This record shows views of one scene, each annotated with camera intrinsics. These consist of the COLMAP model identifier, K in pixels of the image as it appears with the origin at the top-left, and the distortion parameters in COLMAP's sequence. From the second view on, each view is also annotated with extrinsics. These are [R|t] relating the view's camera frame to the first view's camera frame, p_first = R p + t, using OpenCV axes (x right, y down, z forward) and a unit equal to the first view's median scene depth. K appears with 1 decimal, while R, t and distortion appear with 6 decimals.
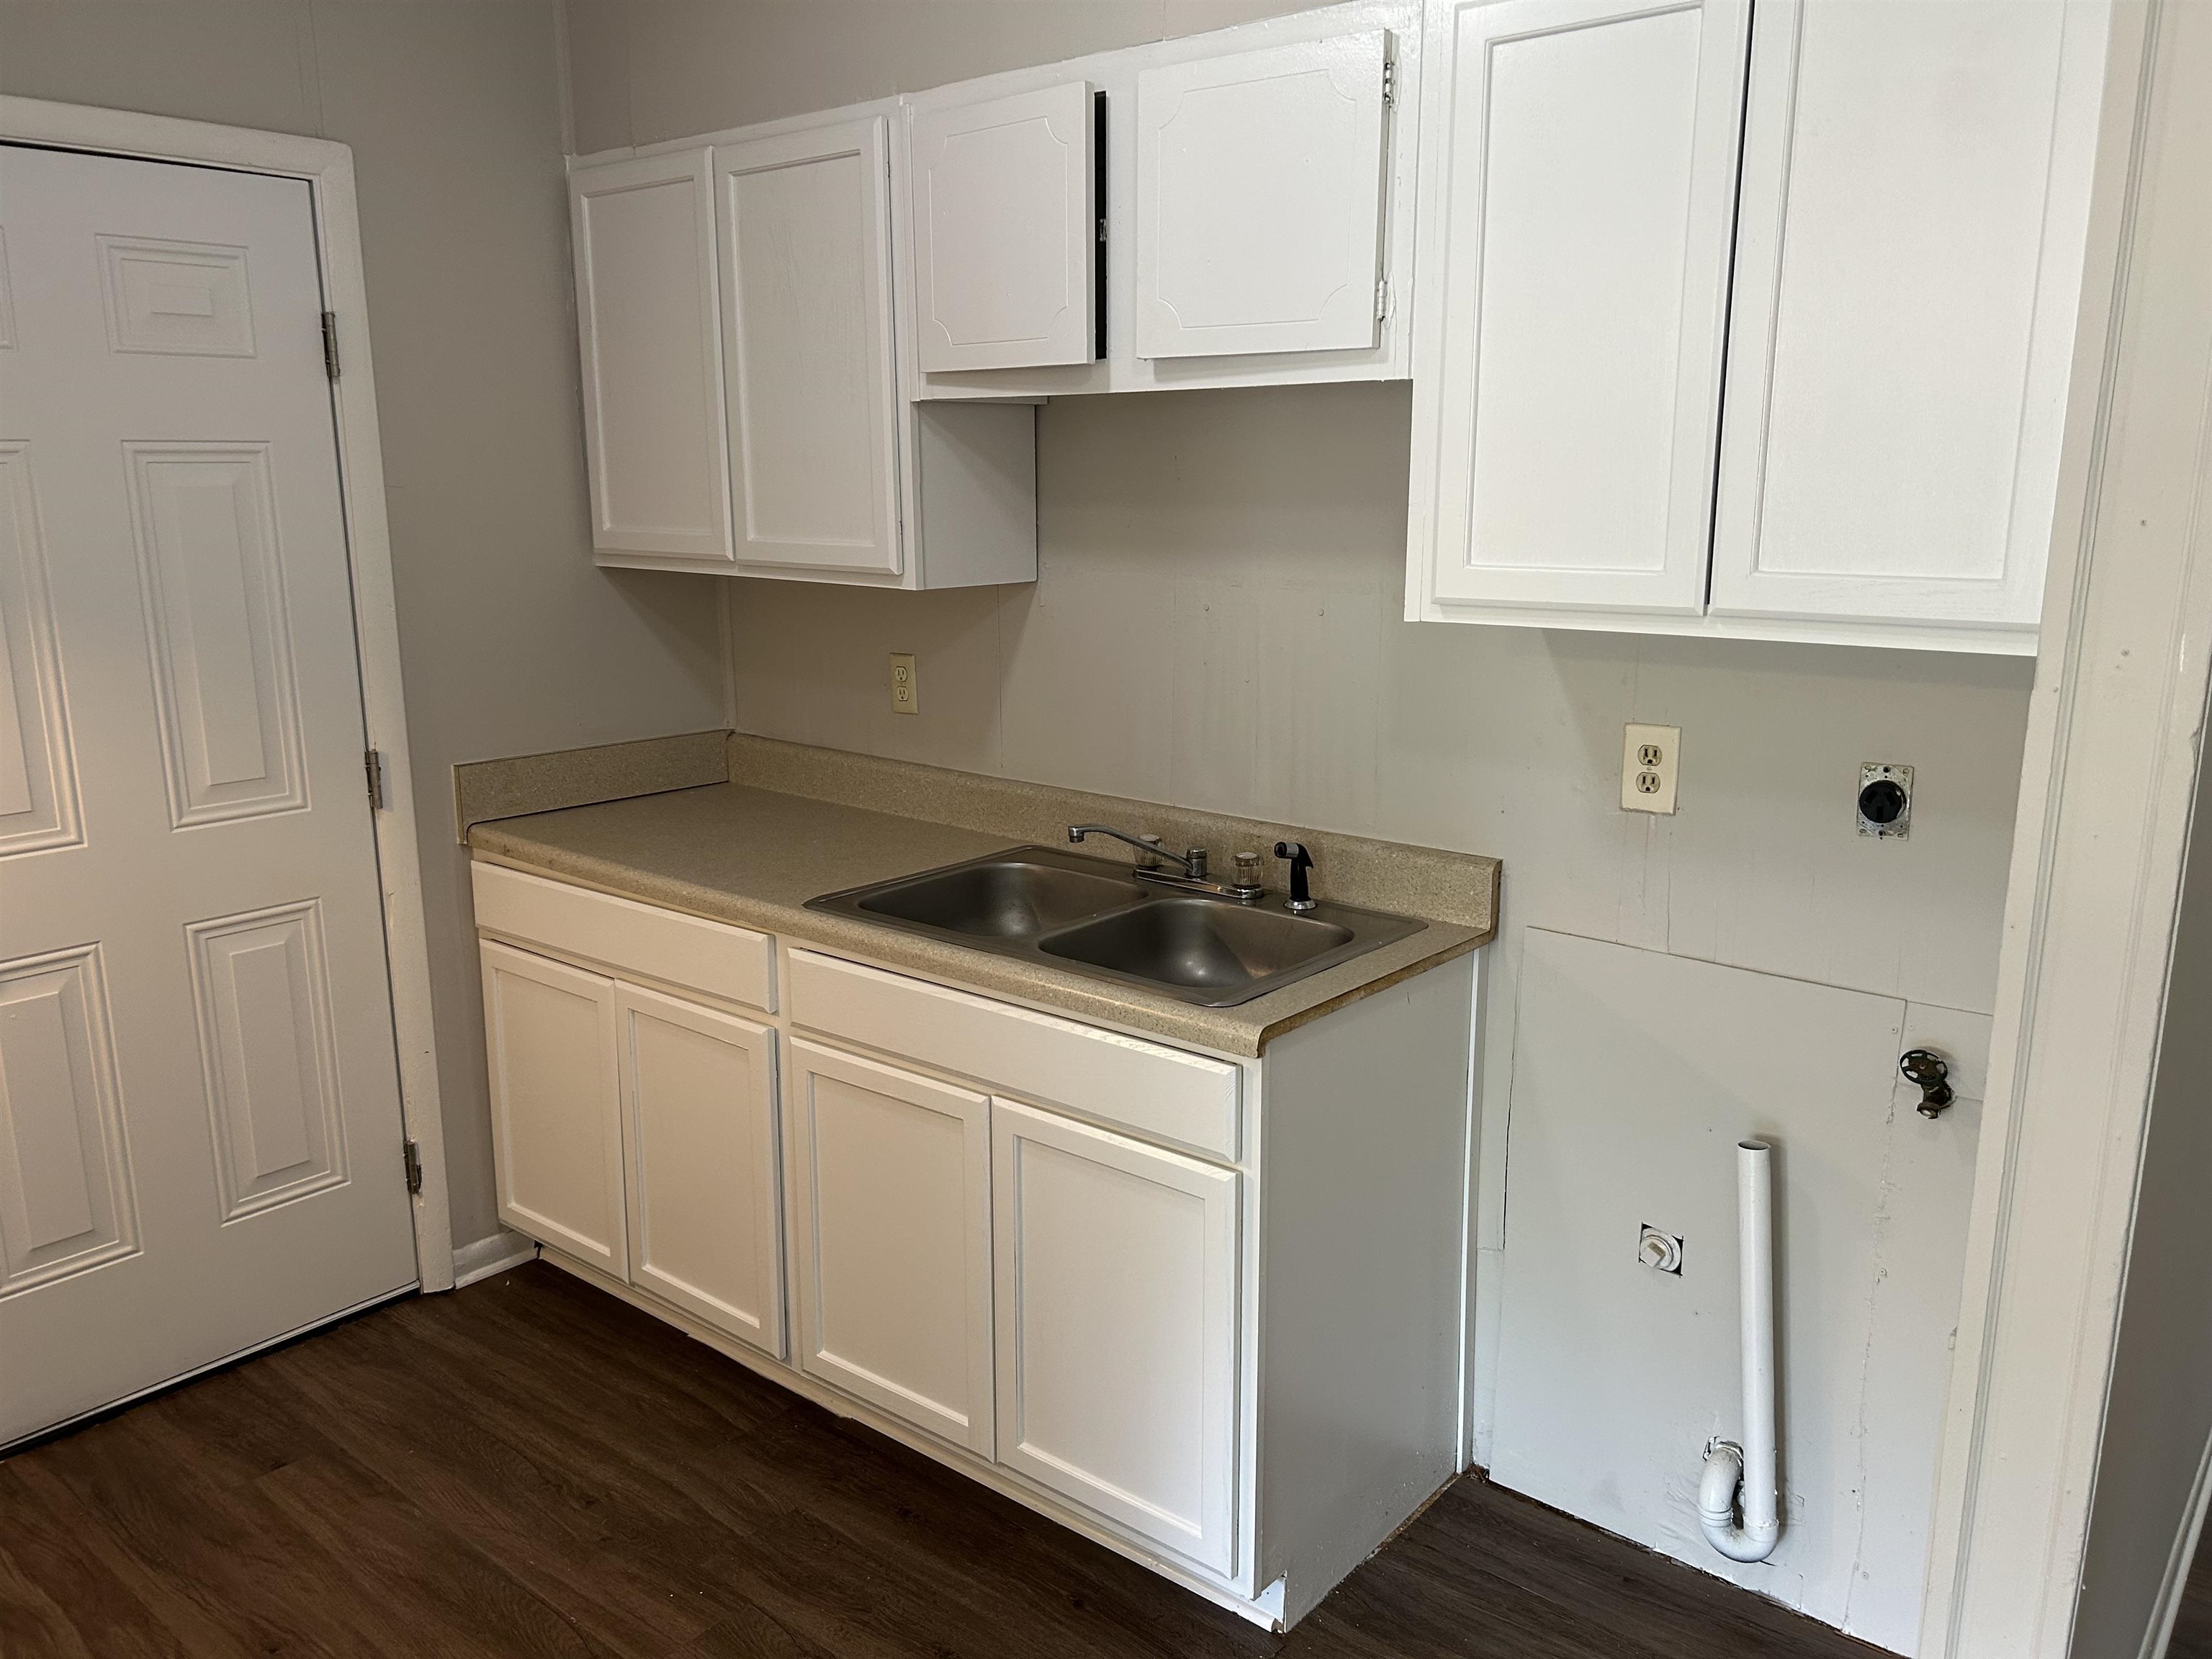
lens RADIAL K [[1665.0, 0, 1110.3], [0, 1665.0, 820.4], [0, 0, 1]] dist [0.059732, -0.051742]
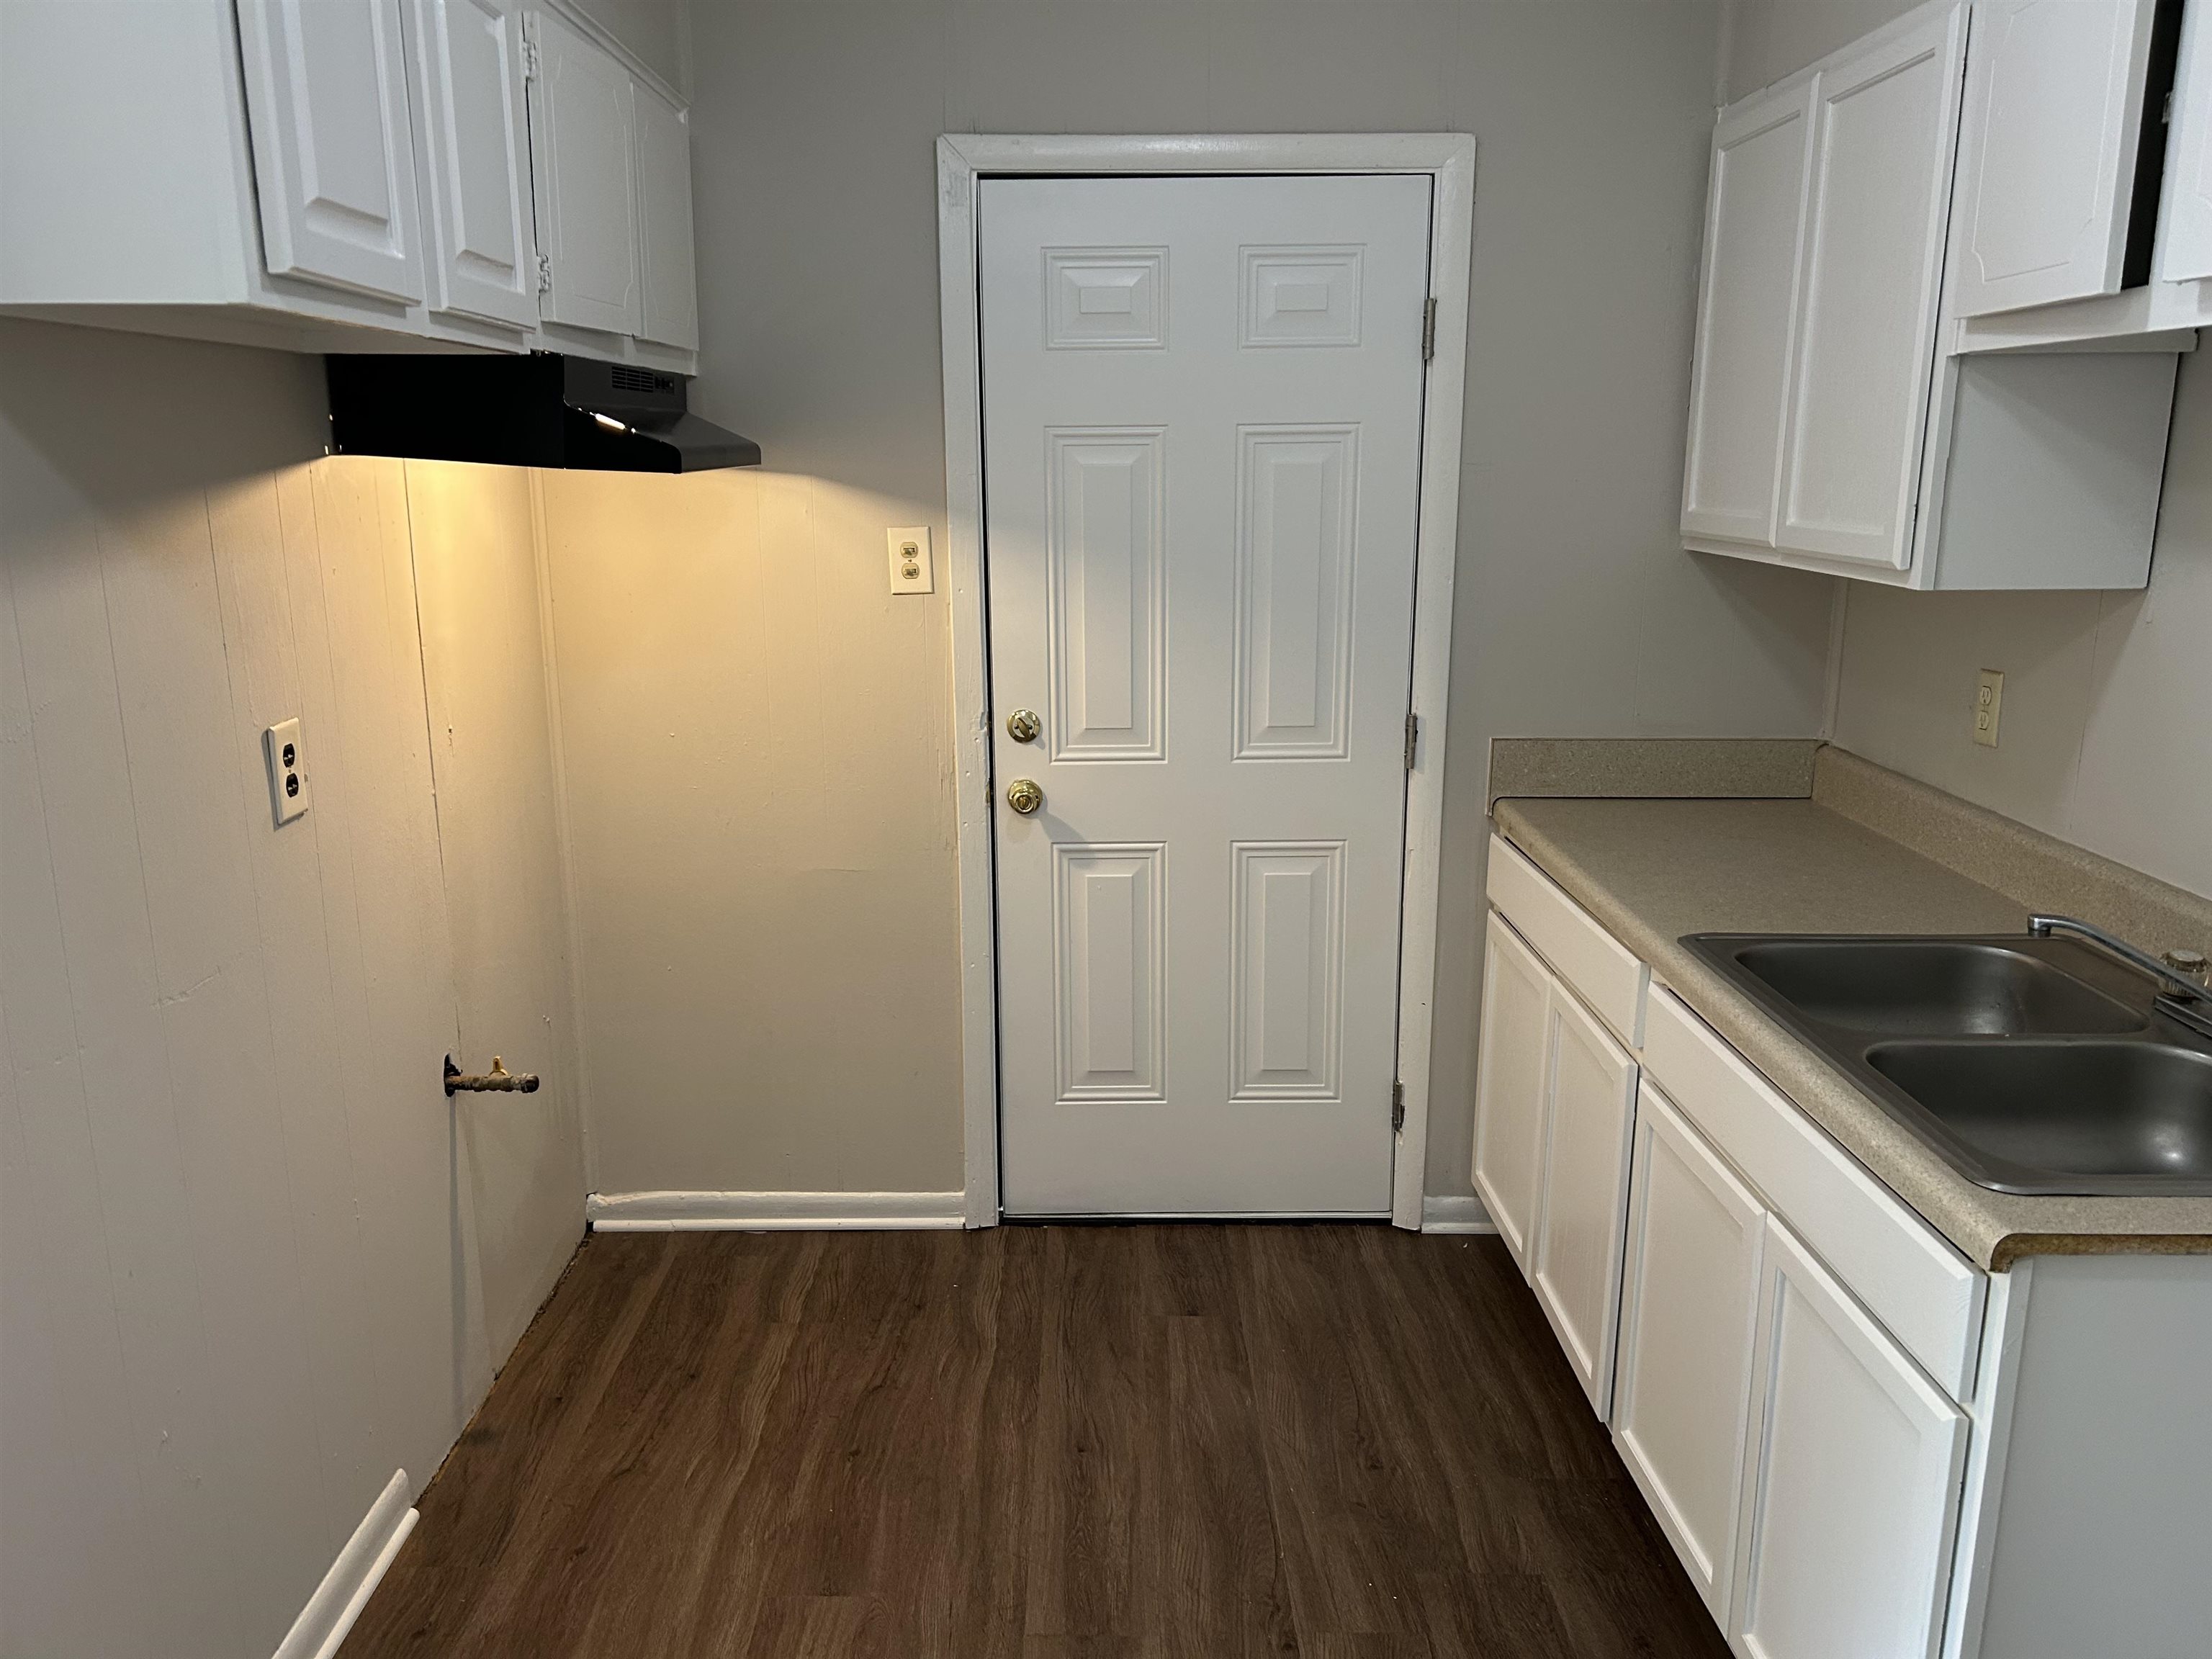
lens RADIAL K [[1665.0, 0, 1101.6], [0, 1665.0, 838.0], [0, 0, 1]] dist [0.059732, -0.051742]
pose [[0.646487, 0.172916, -0.743071, 0.251217], [-0.157539, 0.983242, 0.091743, -0.032547], [0.746482, 0.057752, 0.662894, 0.168253]]
